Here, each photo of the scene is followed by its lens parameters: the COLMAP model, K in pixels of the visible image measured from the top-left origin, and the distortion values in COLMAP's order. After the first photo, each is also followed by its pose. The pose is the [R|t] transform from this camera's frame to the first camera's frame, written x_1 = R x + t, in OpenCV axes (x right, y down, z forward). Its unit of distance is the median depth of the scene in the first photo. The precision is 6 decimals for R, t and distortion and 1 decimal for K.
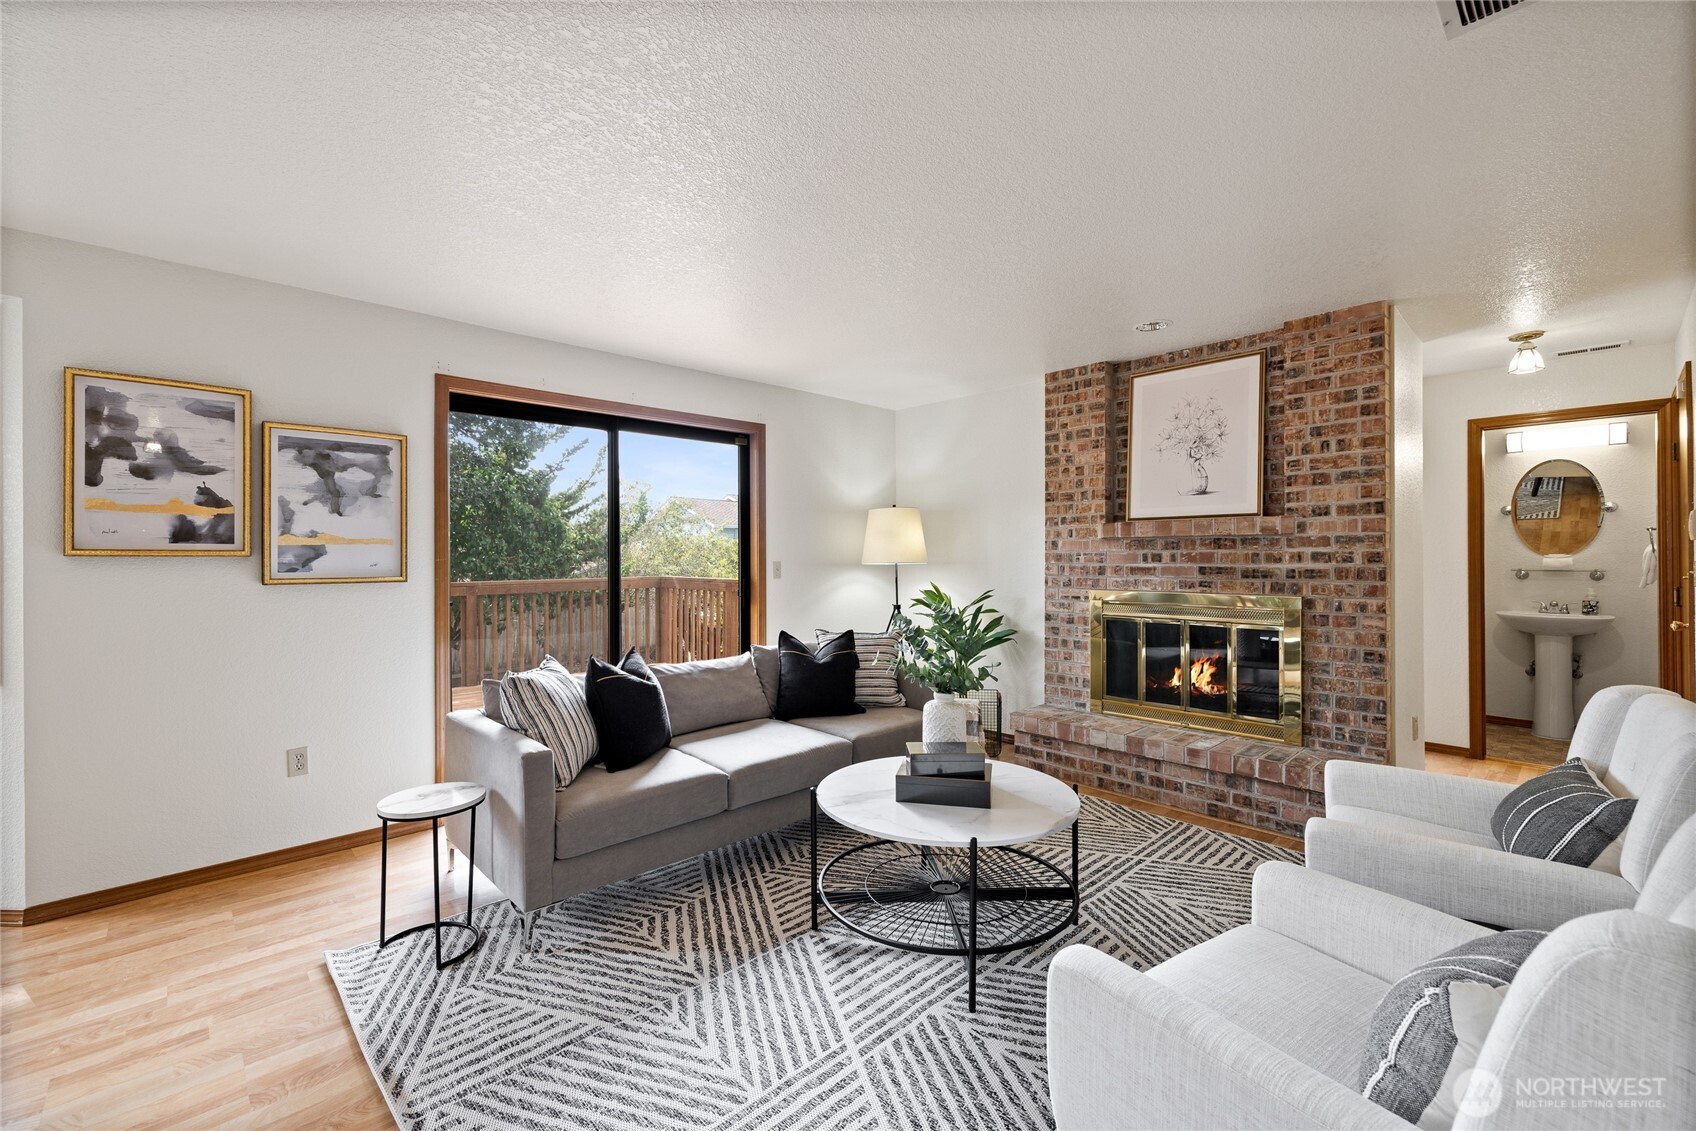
lens RADIAL K [[711.5, 0, 829.7], [0, 711.5, 555.1], [0, 0, 1]] dist [0.002224, 0.001329]
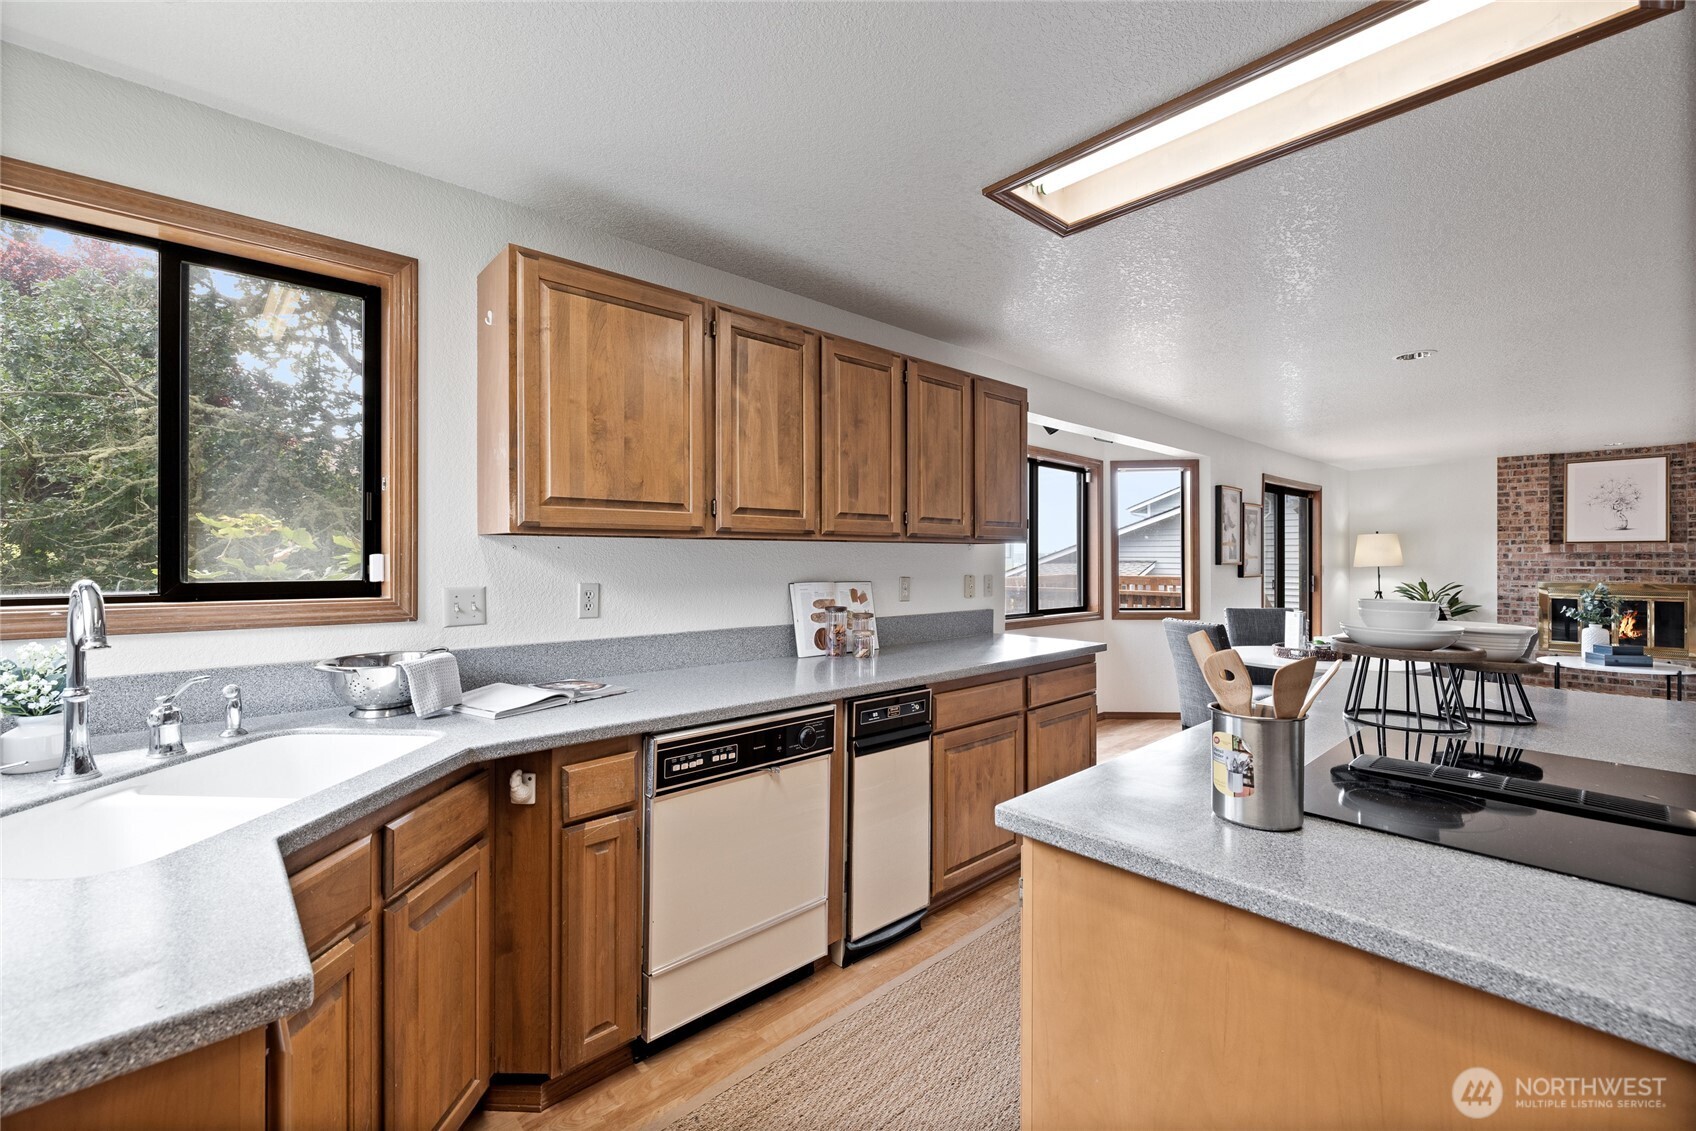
lens RADIAL K [[711.5, 0, 829.7], [0, 711.5, 555.1], [0, 0, 1]] dist [0.002224, 0.001329]
pose [[0.999830, -0.000153, -0.018427, -1.522589], [0.000191, 0.999998, 0.002065, -0.023953], [0.018426, -0.002068, 0.999828, -0.907570]]
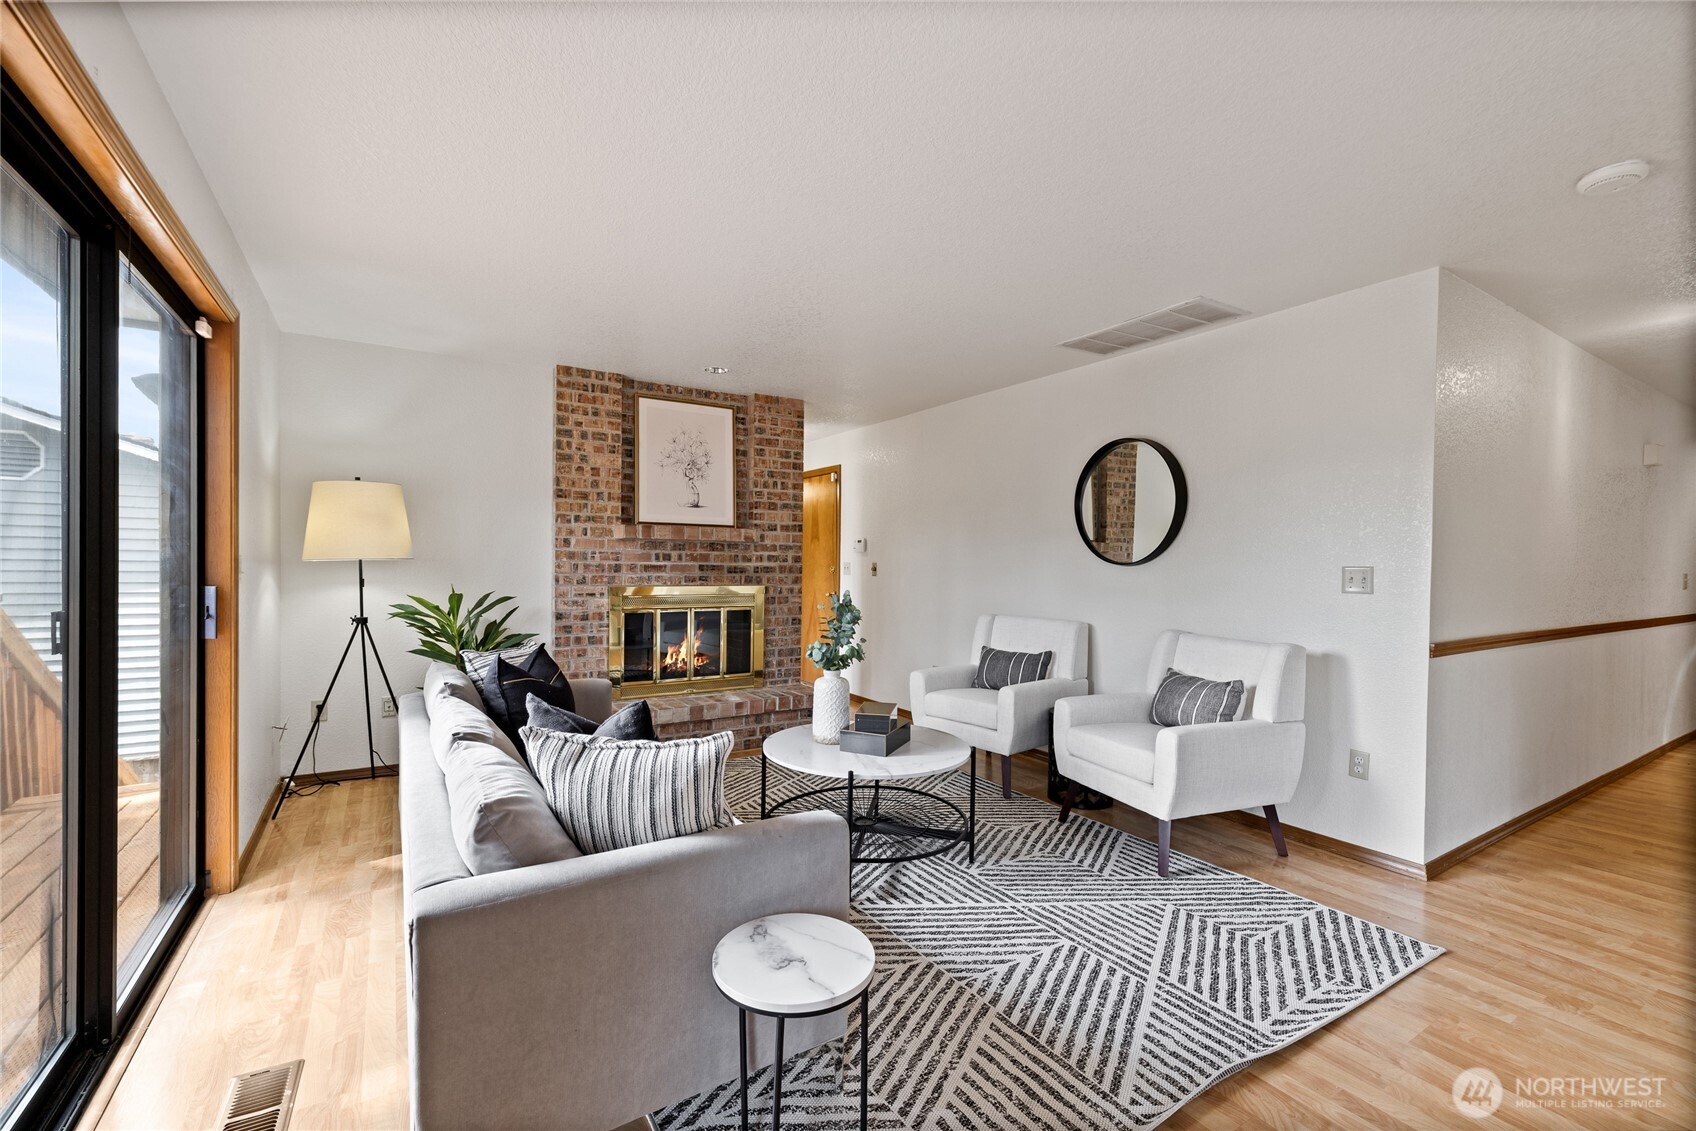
lens RADIAL K [[715.3, 0, 830.1], [0, 715.3, 573.5], [0, 0, 1]] dist [0.001732, 0.000113]
pose [[0.198166, -0.010527, 0.980112, -0.678787], [-0.016666, 0.999762, 0.014108, 0.010069], [-0.980027, -0.019130, 0.197943, 0.517724]]
